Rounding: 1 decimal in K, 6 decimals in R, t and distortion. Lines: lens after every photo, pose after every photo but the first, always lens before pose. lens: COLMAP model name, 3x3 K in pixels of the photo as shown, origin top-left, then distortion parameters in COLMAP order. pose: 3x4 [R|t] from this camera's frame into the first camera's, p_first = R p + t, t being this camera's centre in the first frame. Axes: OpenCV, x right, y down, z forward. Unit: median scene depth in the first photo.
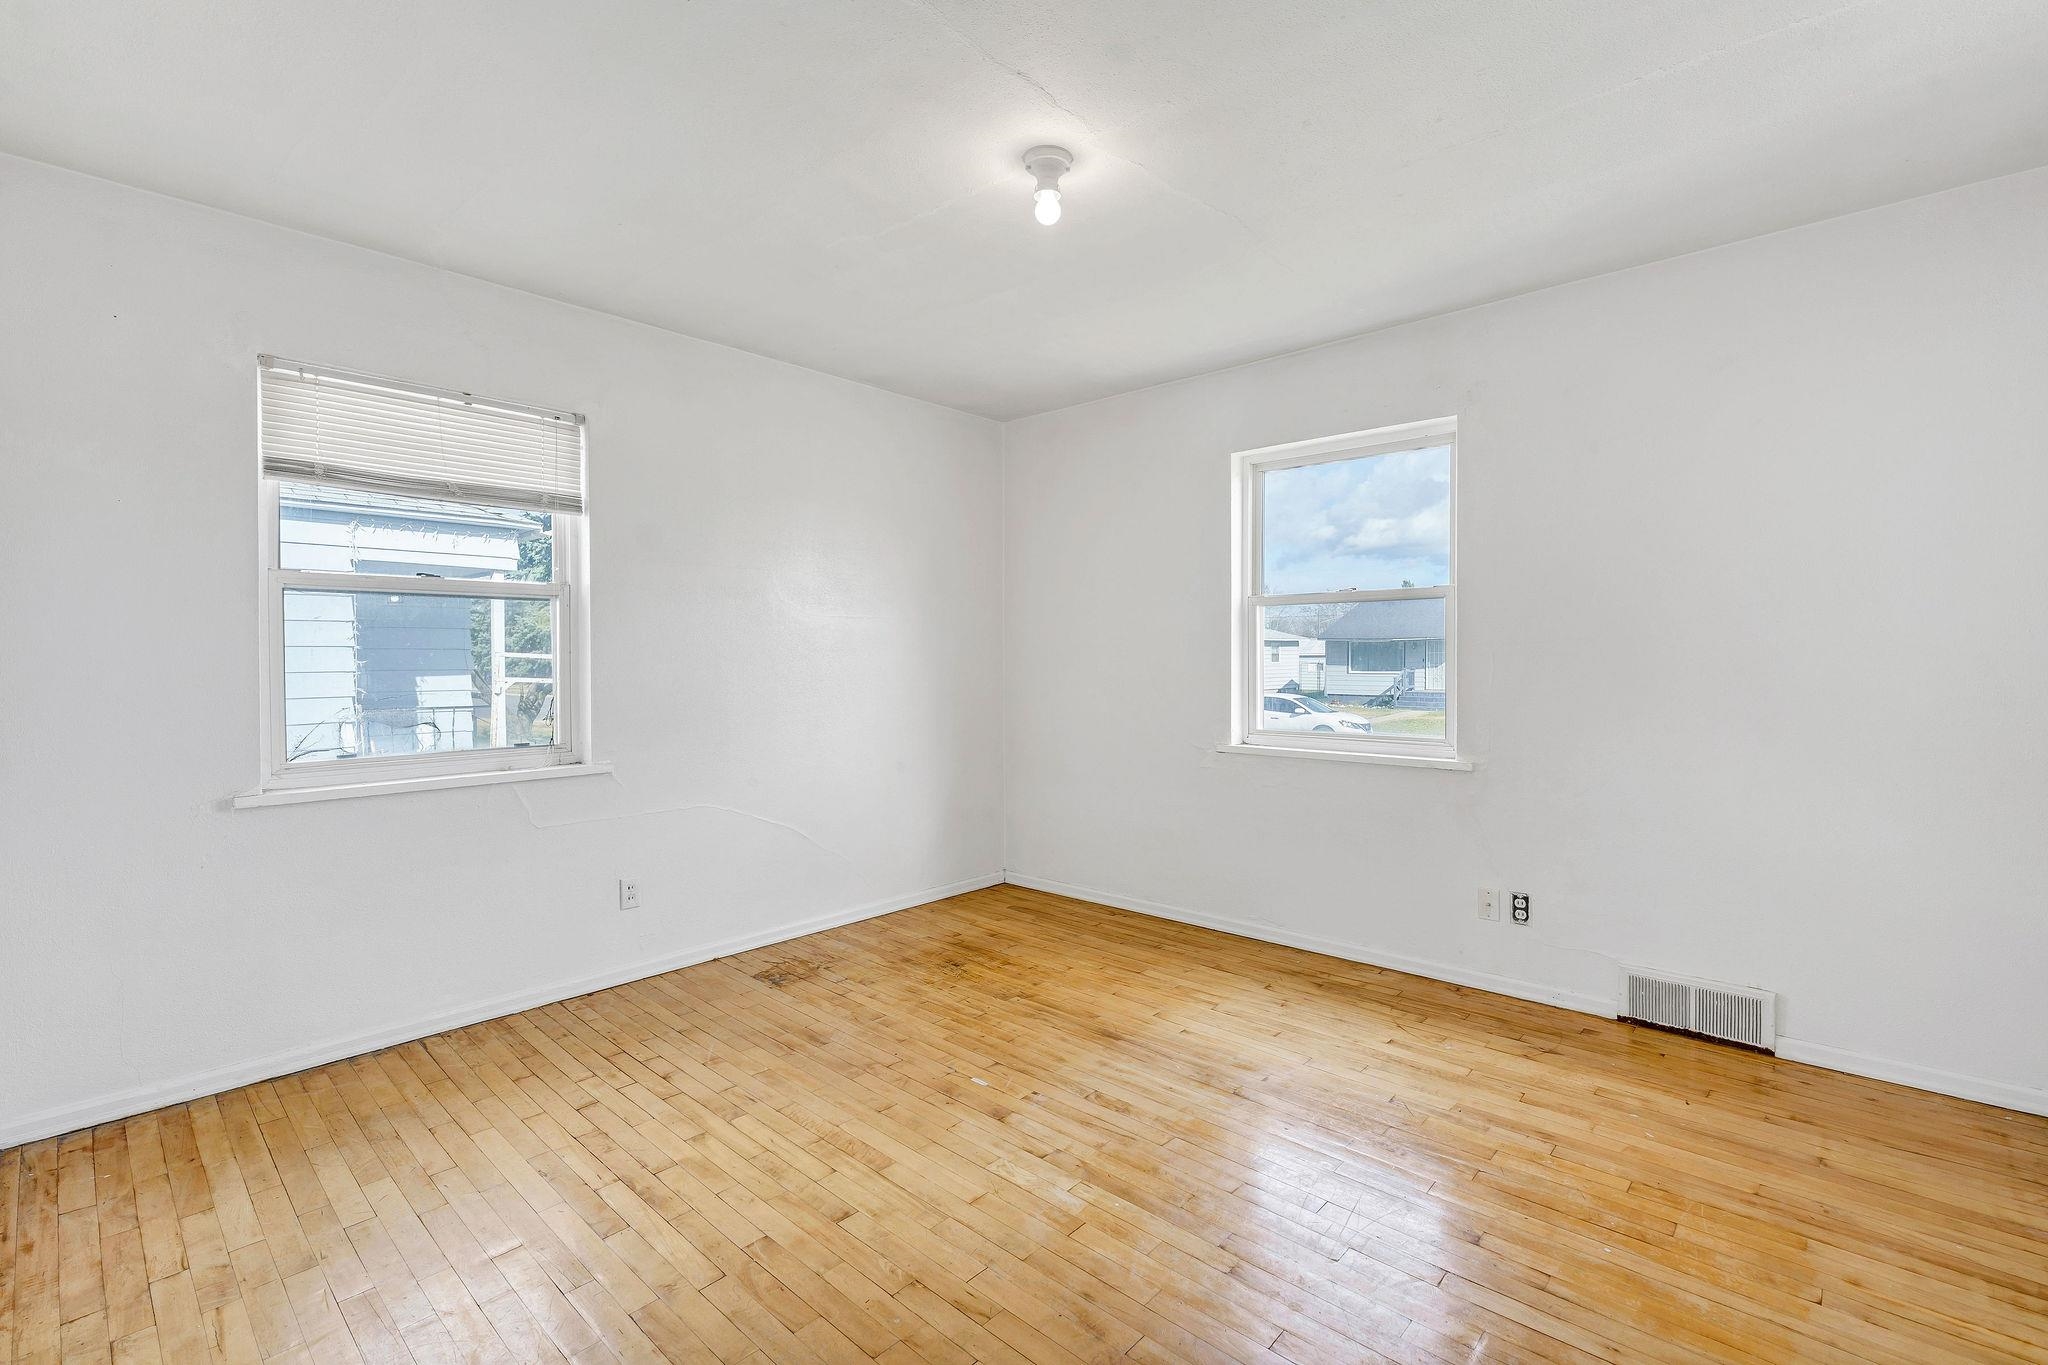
lens RADIAL K [[897.6, 0, 1007.5], [0, 897.6, 673.3], [0, 0, 1]] dist [-0.000679, -0.000962]
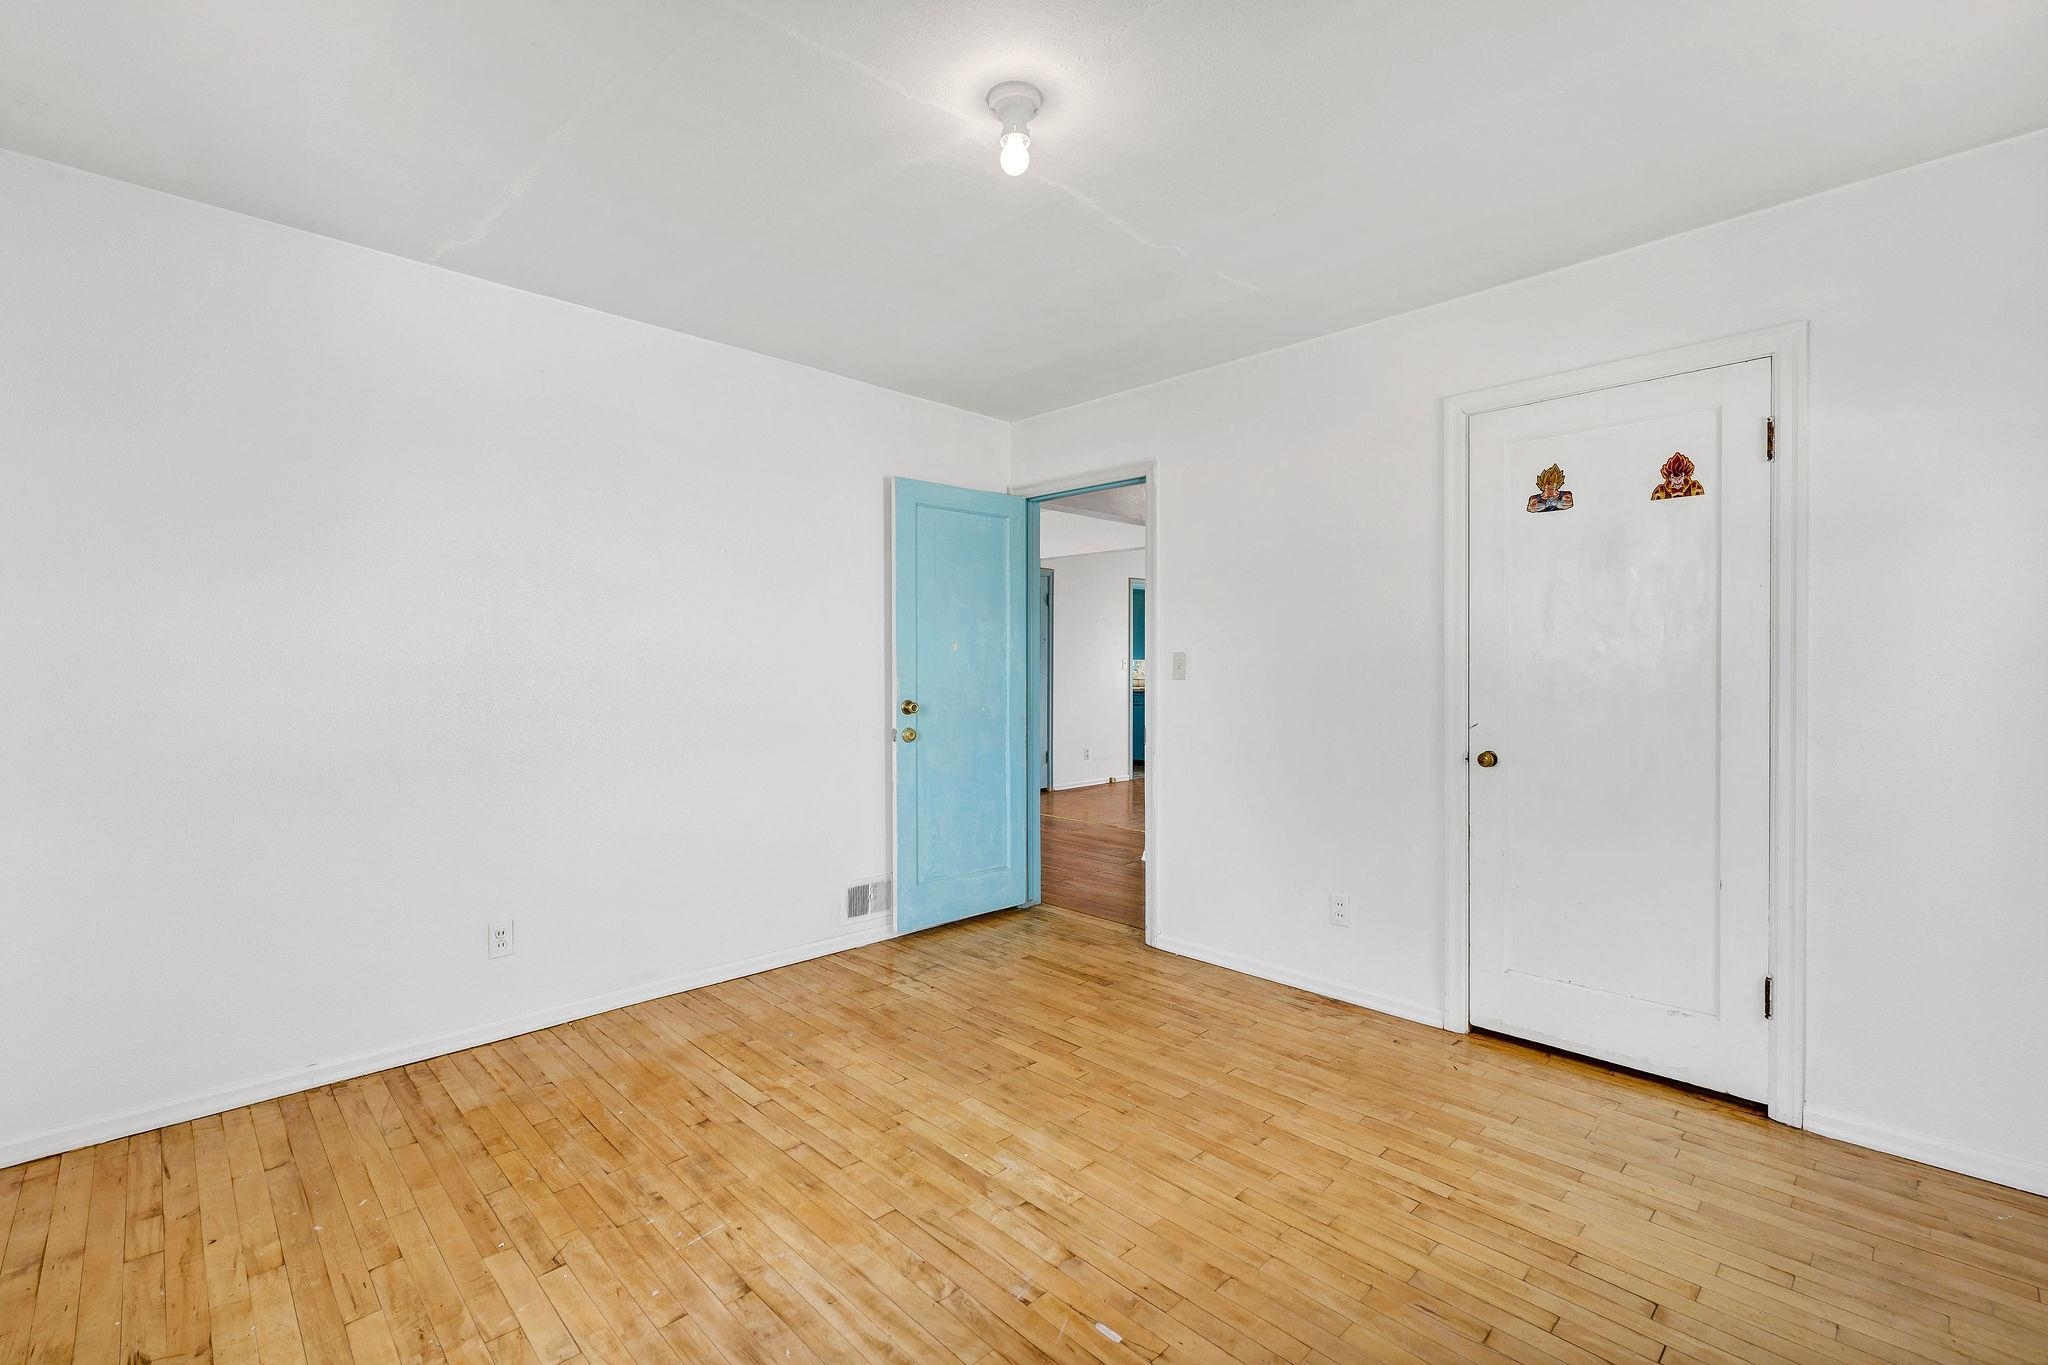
lens RADIAL K [[897.6, 0, 1007.5], [0, 897.6, 673.3], [0, 0, 1]] dist [-0.000679, -0.000962]
pose [[-0.998923, 0.002512, 0.046338, 0.012932], [0.003679, 0.999678, 0.025119, -0.049942], [-0.046260, 0.025263, -0.998610, 1.990068]]
